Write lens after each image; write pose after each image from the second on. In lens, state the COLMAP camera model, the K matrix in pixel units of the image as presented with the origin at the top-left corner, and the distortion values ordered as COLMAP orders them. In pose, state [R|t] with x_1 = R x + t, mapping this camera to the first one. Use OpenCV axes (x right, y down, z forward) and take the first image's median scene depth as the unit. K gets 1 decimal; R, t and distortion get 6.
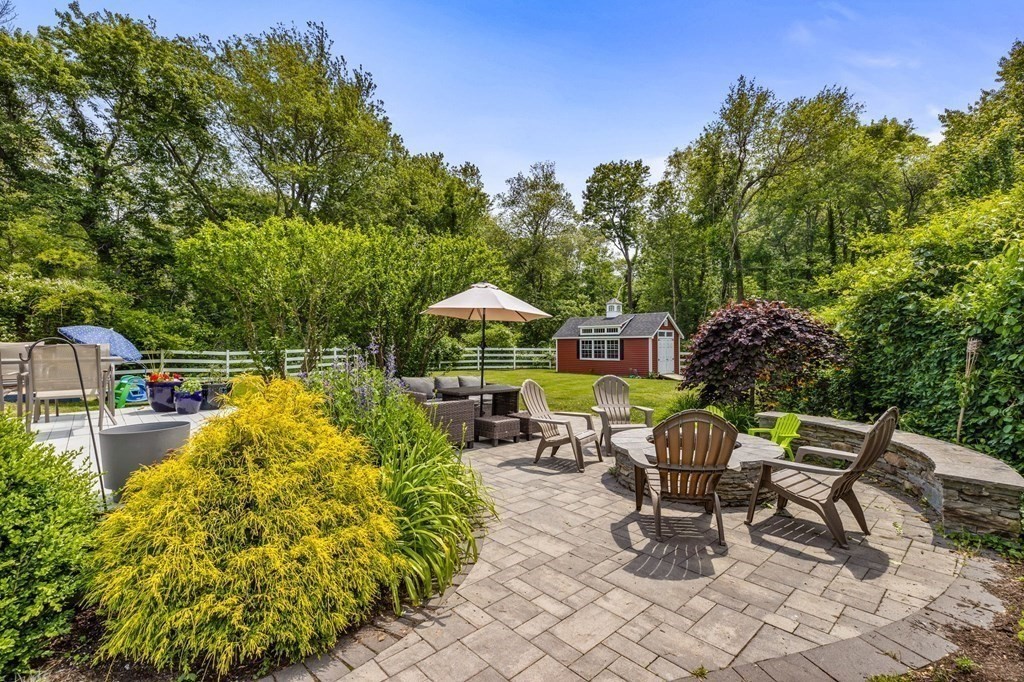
lens RADIAL K [[459.4, 0, 501.2], [0, 459.4, 336.8], [0, 0, 1]] dist [-0.000265, 0.000022]
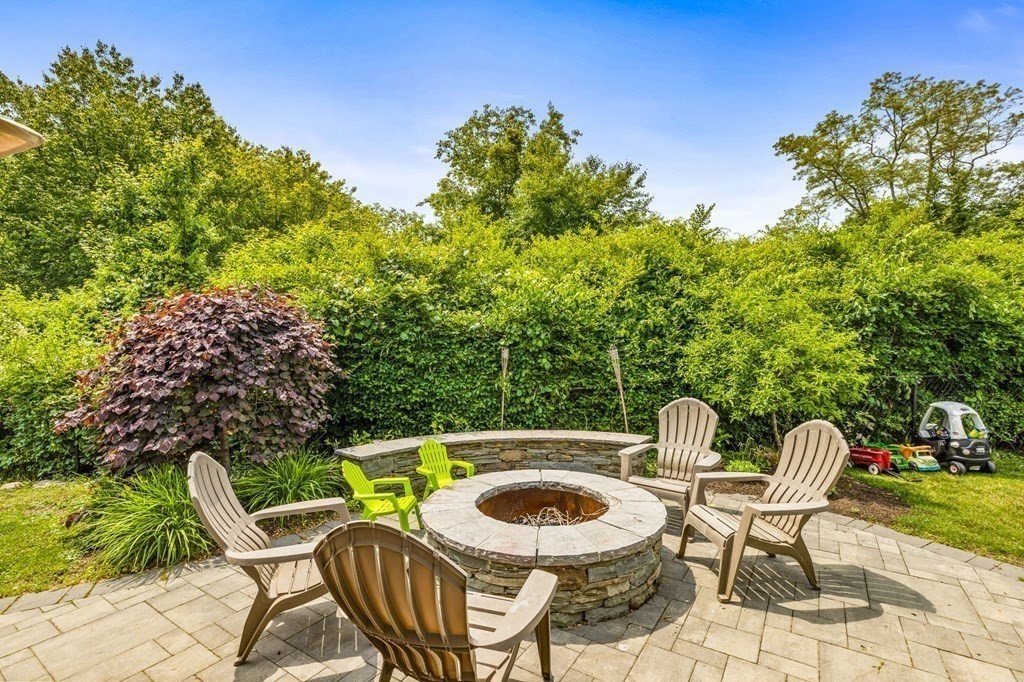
lens RADIAL K [[459.4, 0, 512.5], [0, 459.4, 341.6], [0, 0, 1]] dist [-0.000265, 0.000022]
pose [[-0.256044, 0.005479, 0.966650, -0.352569], [-0.008615, 0.999931, -0.007950, -0.006394], [-0.966627, -0.010363, -0.255979, 1.827311]]
